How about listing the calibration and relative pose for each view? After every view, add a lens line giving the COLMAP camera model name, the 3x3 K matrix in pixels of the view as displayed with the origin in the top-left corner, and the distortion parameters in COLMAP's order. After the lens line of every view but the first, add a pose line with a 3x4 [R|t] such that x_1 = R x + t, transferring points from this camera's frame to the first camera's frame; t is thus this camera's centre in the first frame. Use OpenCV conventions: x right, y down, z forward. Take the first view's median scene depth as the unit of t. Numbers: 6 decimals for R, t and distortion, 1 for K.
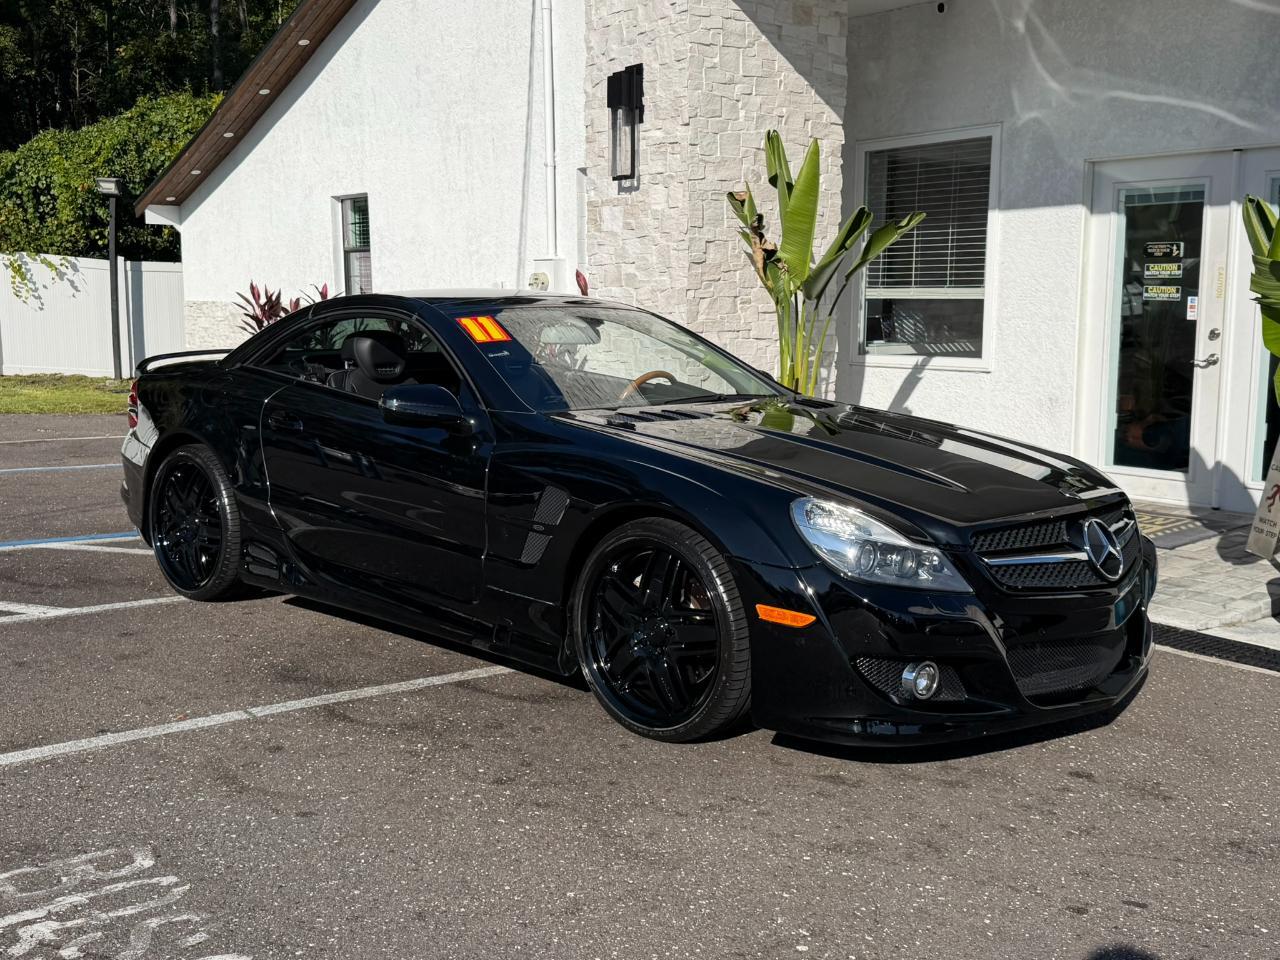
lens RADIAL K [[1351.6, 0, 650.3], [0, 1351.6, 487.5], [0, 0, 1]] dist [0.160631, -0.350120]
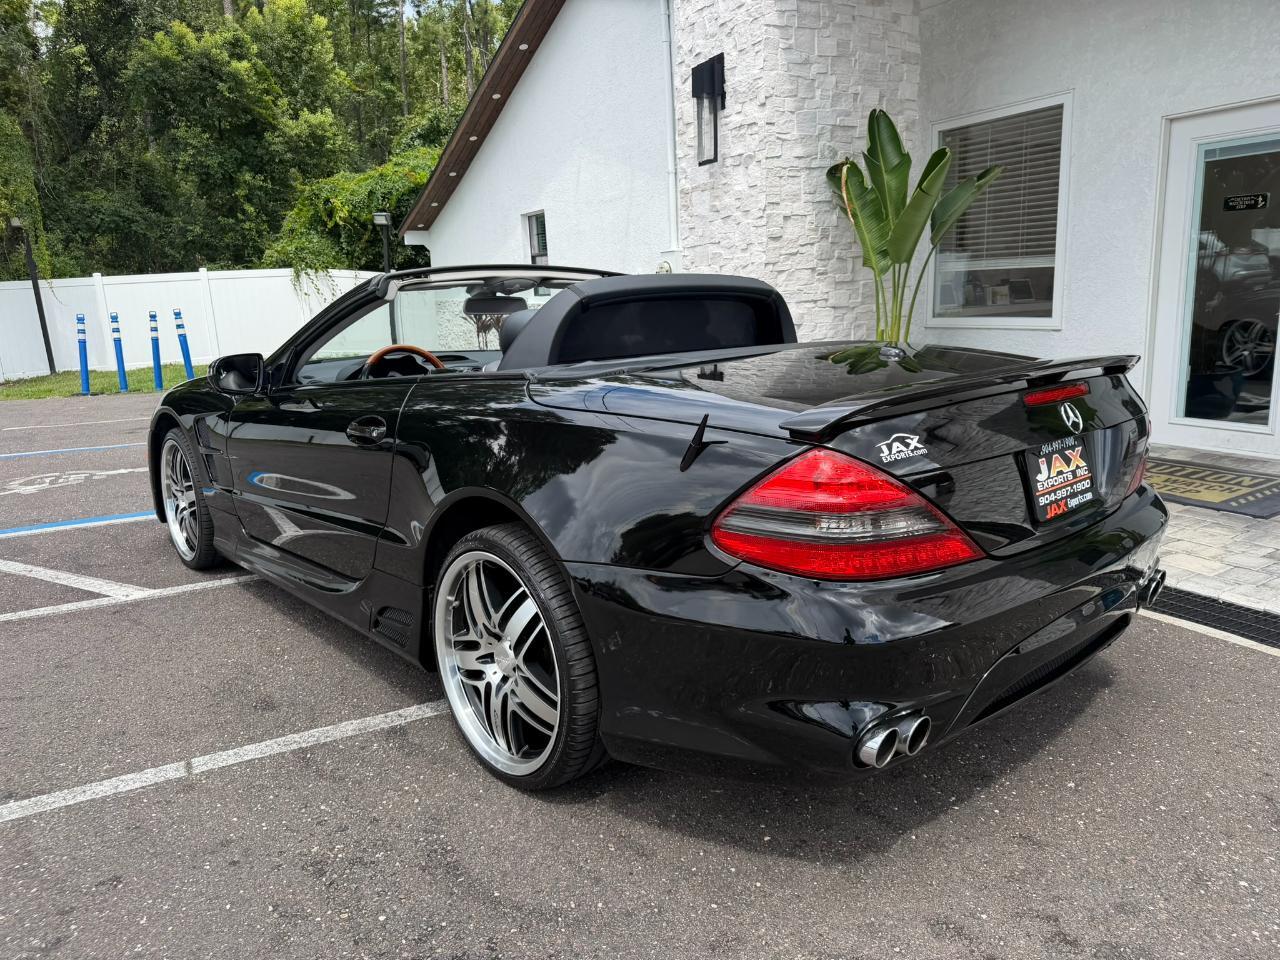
lens RADIAL K [[903.9, 0, 639.4], [0, 903.9, 491.3], [0, 0, 1]] dist [0.006080, -0.006111]
pose [[0.986919, -0.006398, -0.161087, 0.041255], [0.019691, 0.996515, 0.081060, -0.025252], [0.160007, -0.083172, 0.983606, 0.257503]]
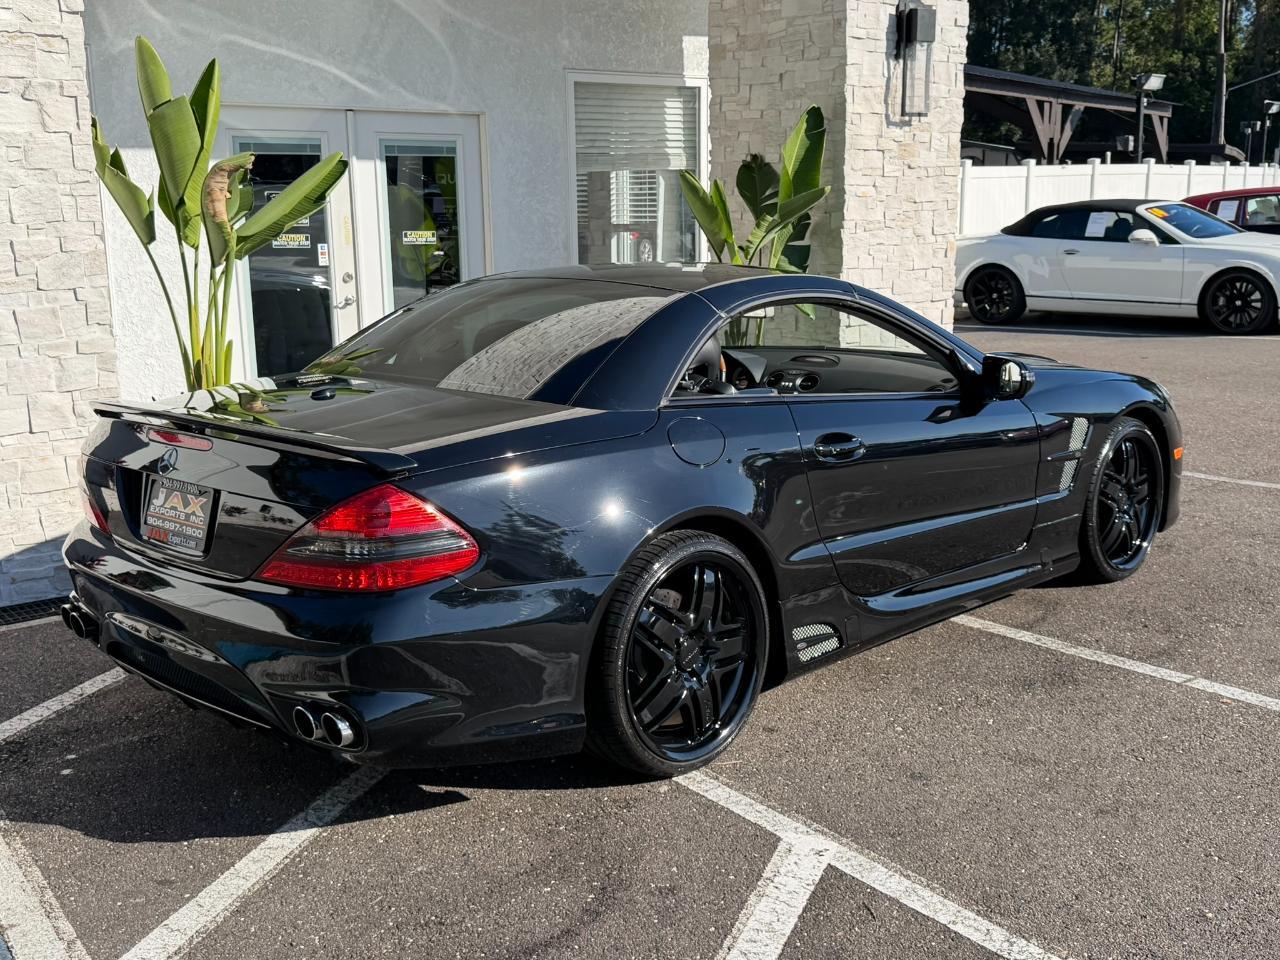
lens RADIAL K [[1351.6, 0, 650.3], [0, 1351.6, 487.5], [0, 0, 1]] dist [0.160631, -0.350120]
pose [[0.015179, -0.208333, 0.977940, -0.658597], [0.151218, 0.967281, 0.203716, -0.126960], [-0.988384, 0.144790, 0.046186, 0.686422]]
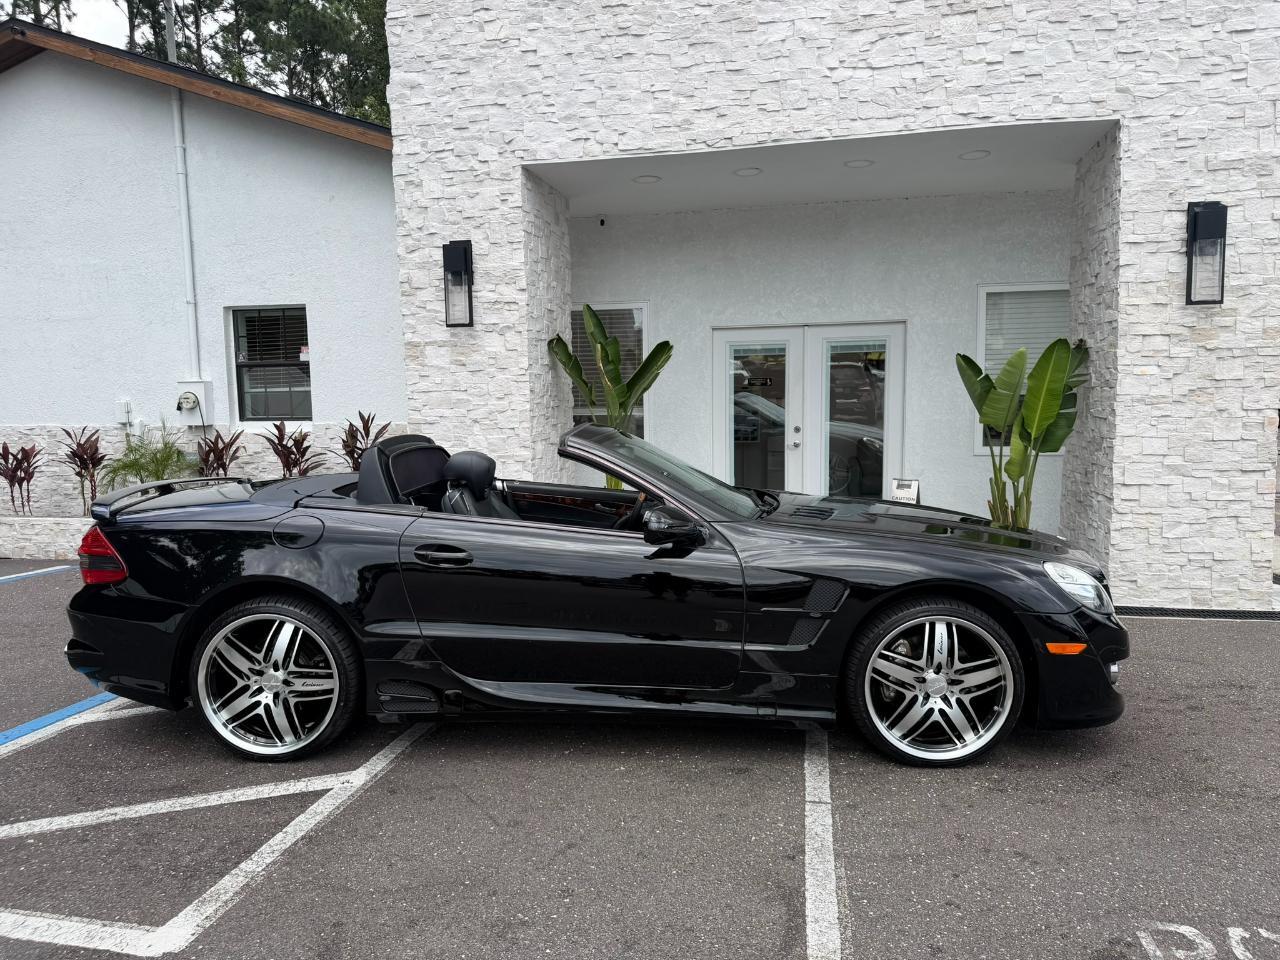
lens RADIAL K [[893.4, 0, 636.4], [0, 893.4, 474.1], [0, 0, 1]] dist [0.060111, -0.071441]
pose [[0.756412, -0.074626, 0.649825, -0.455588], [0.105975, 0.994326, -0.009168, -0.062151], [-0.645454, 0.075800, 0.760029, 0.257534]]
